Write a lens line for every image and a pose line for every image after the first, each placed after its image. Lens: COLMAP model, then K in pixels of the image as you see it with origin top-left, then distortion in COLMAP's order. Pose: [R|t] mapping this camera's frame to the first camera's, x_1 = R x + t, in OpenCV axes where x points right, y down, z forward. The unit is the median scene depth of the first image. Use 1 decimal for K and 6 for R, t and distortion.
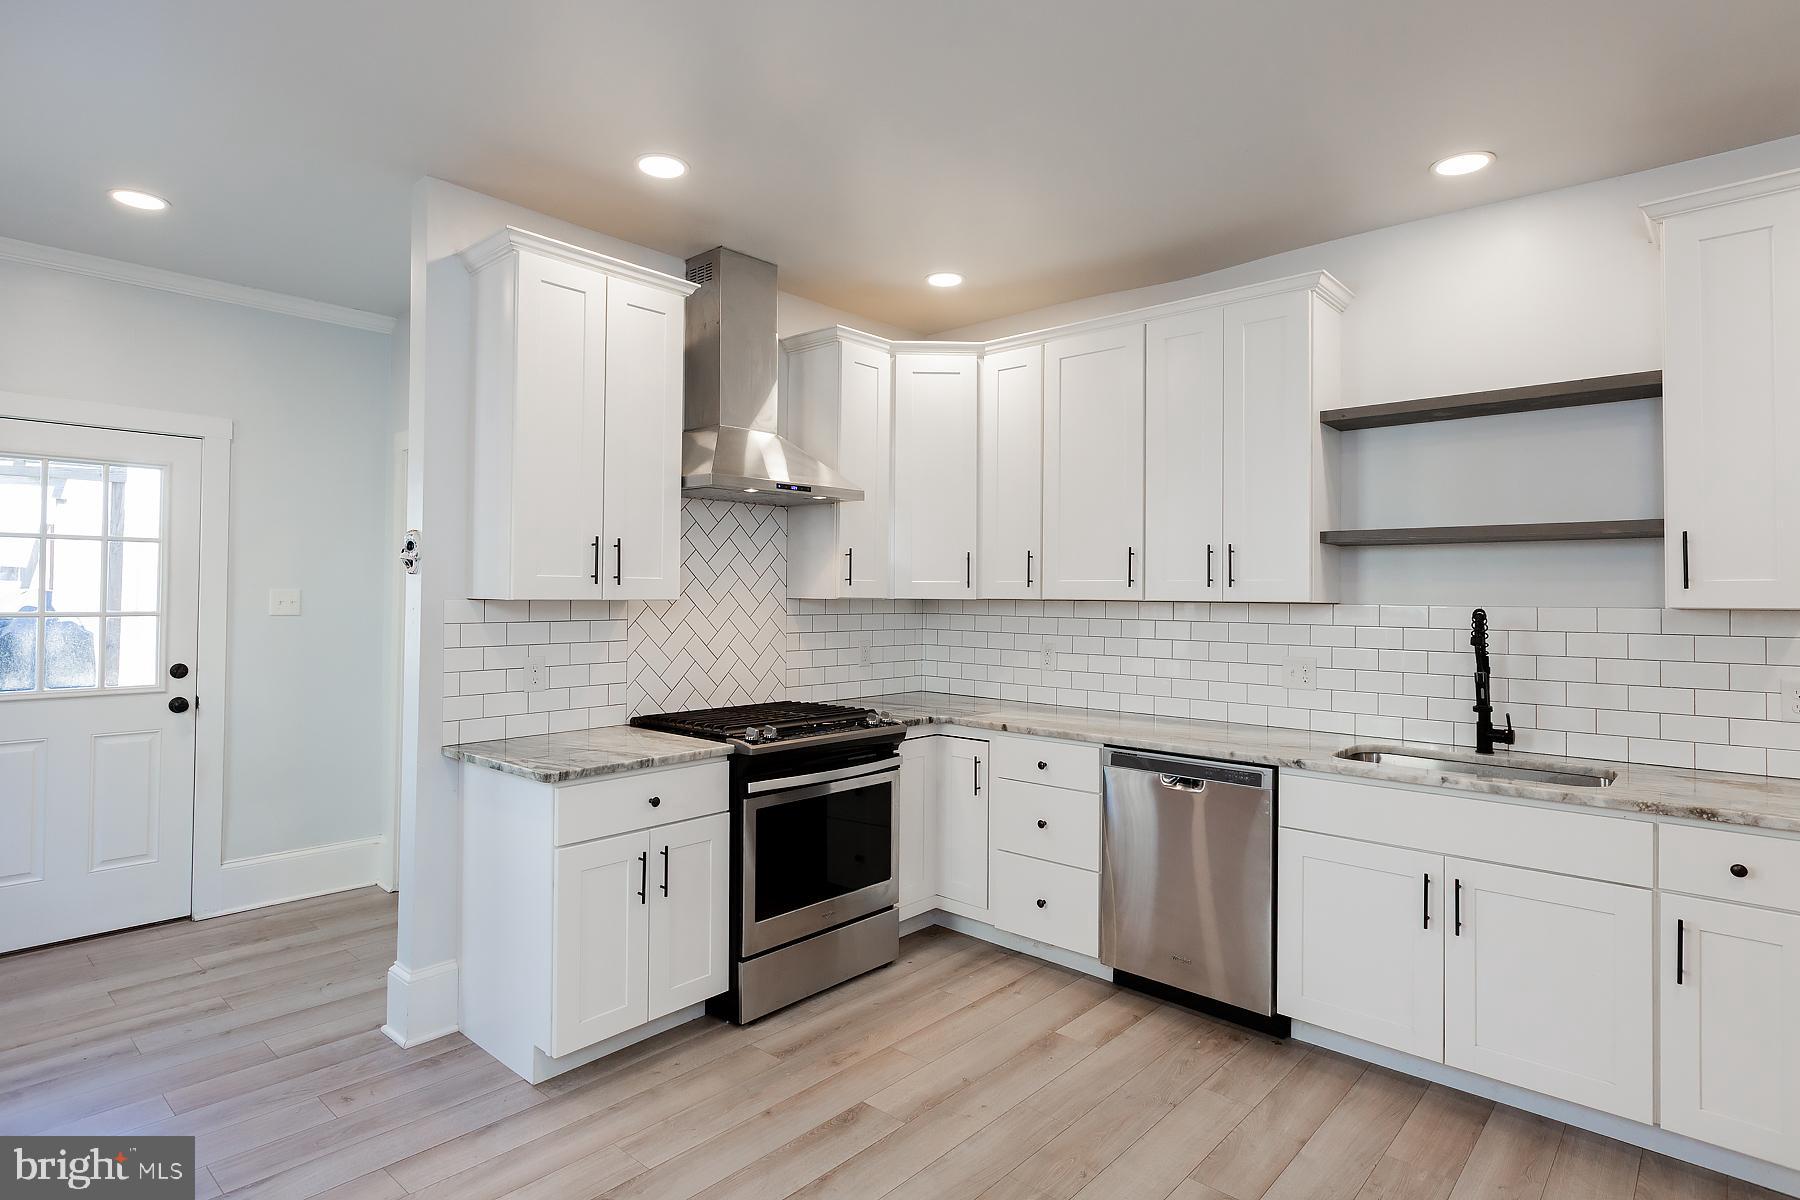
lens RADIAL K [[943.1, 0, 895.0], [0, 943.1, 582.8], [0, 0, 1]] dist [-0.003773, 0.001568]
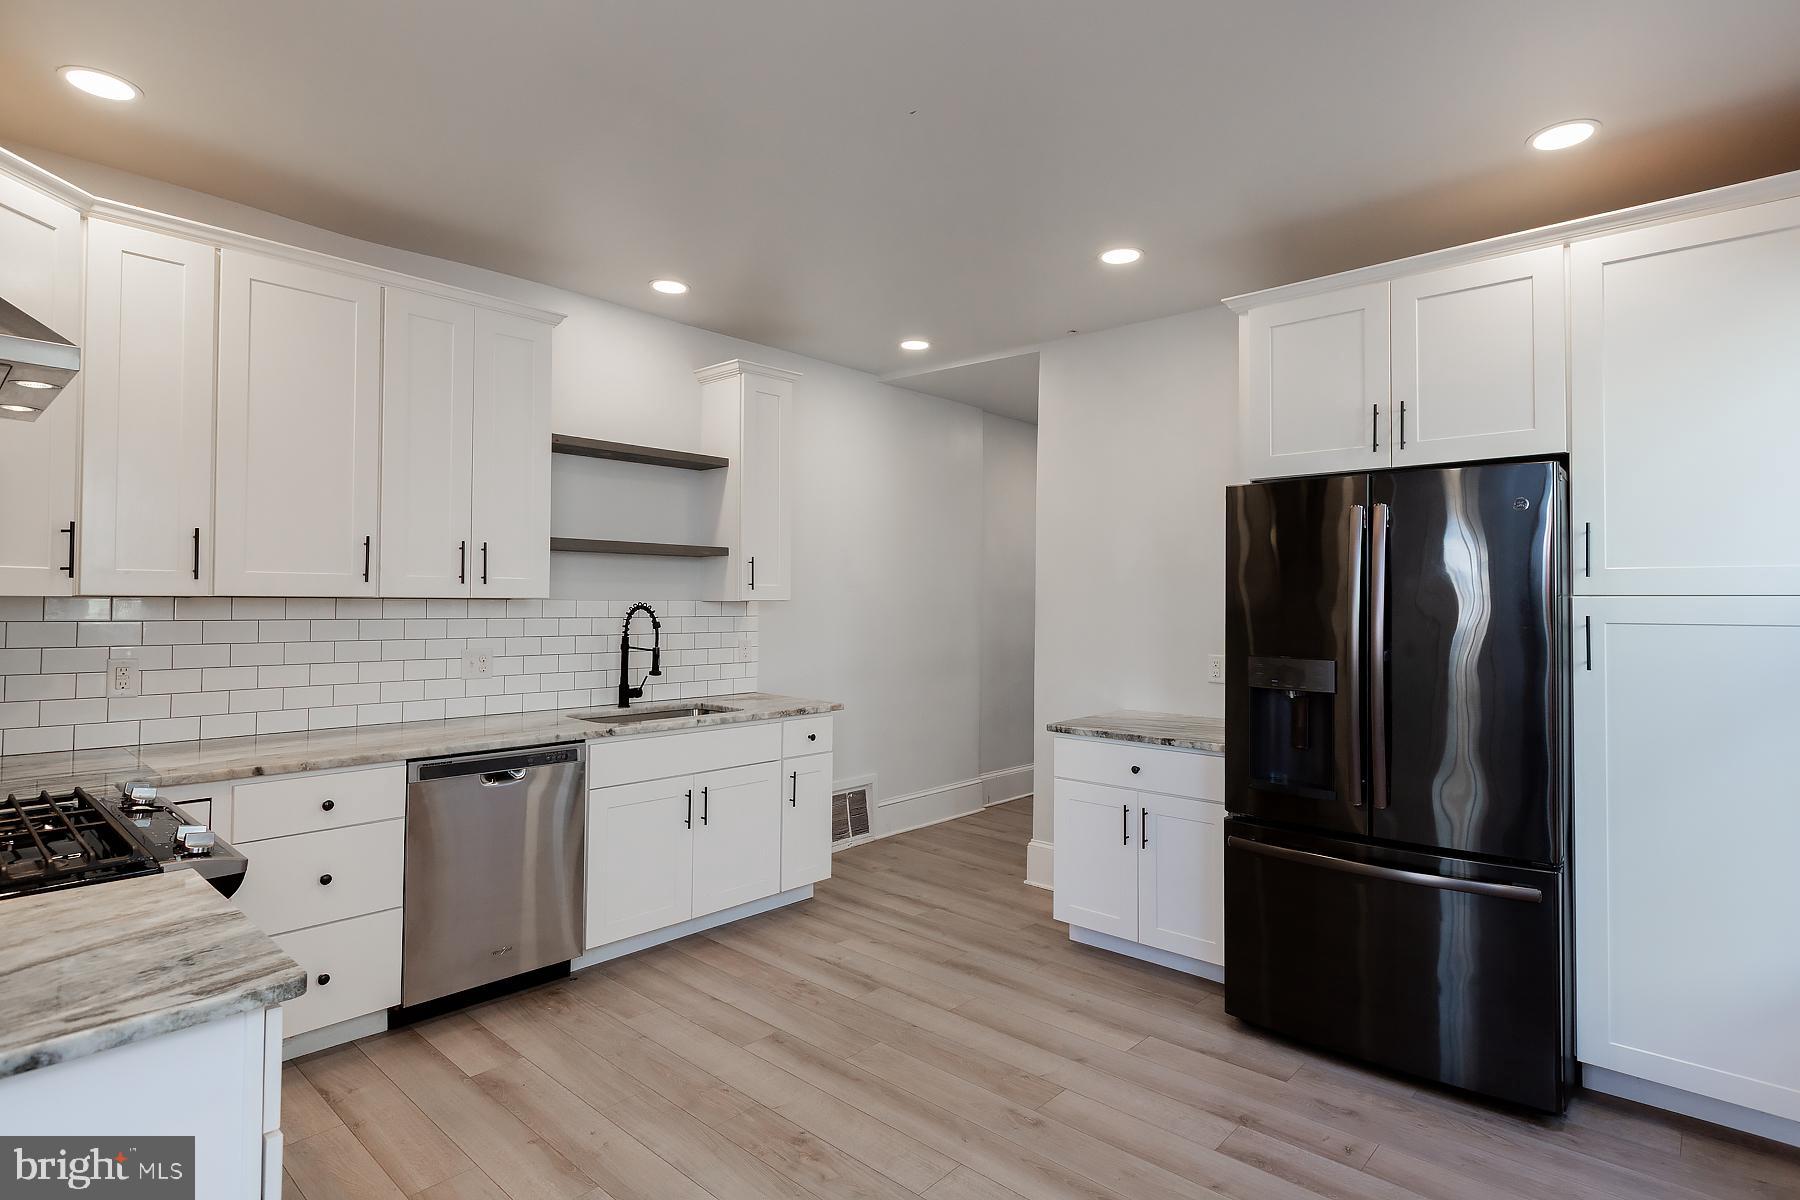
lens RADIAL K [[910.3, 0, 901.4], [0, 910.3, 591.2], [0, 0, 1]] dist [-0.000197, 0.000037]
pose [[0.006164, -0.002037, 0.999979, -0.626720], [-0.024835, 0.999689, 0.002190, -0.001376], [-0.999673, -0.024848, 0.006112, 0.529455]]
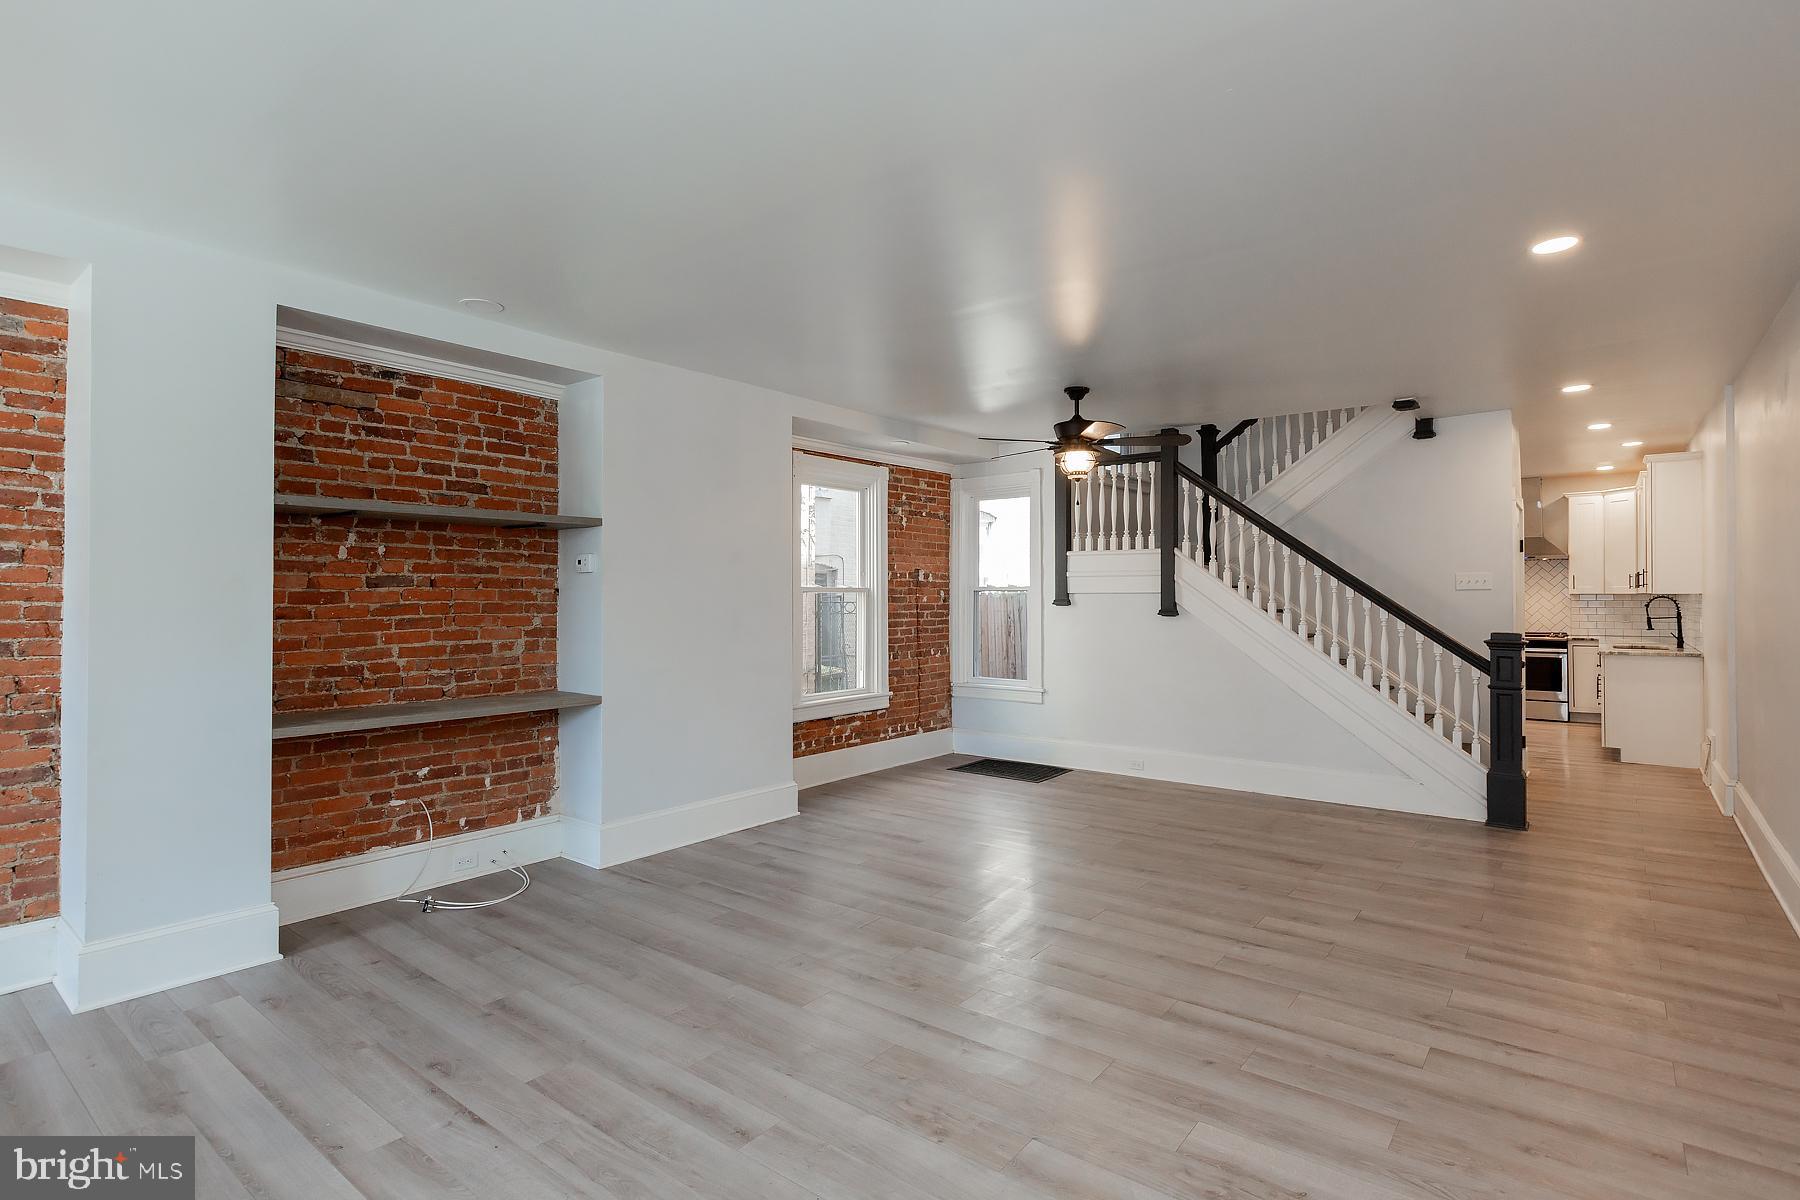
lens RADIAL K [[892.1, 0, 902.5], [0, 892.1, 591.0], [0, 0, 1]] dist [-0.002731, 0.000777]
pose [[0.072467, -0.013926, -0.997274, 2.681345], [0.020288, 0.999716, -0.012486, 0.000998], [0.997164, -0.019327, 0.072729, -1.246576]]
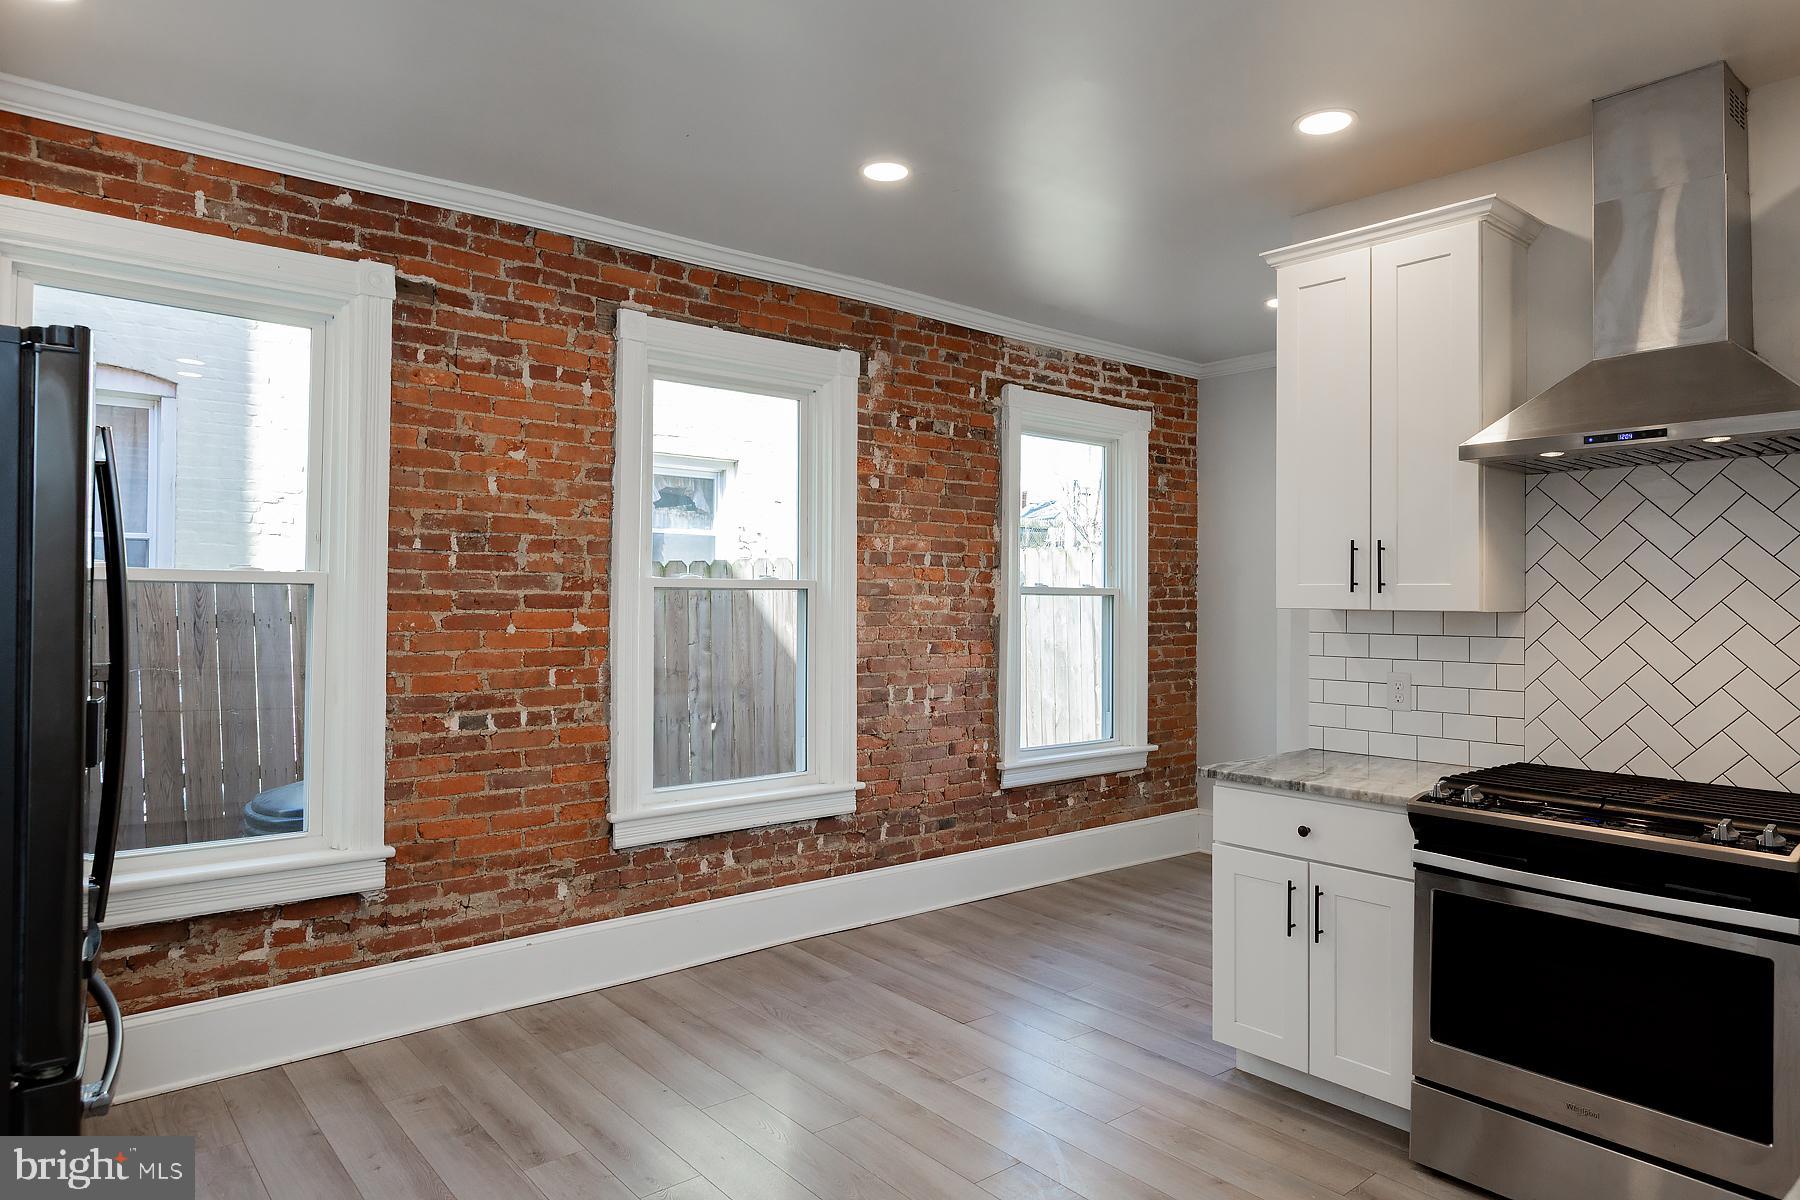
lens RADIAL K [[1084.9, 0, 896.6], [0, 1084.9, 587.0], [0, 0, 1]] dist [-0.002665, -0.000615]
pose [[-0.137197, -0.015483, -0.990423, 0.701430], [0.005582, 0.999850, -0.016404, 0.009217], [0.990528, -0.007779, -0.137090, 0.631009]]
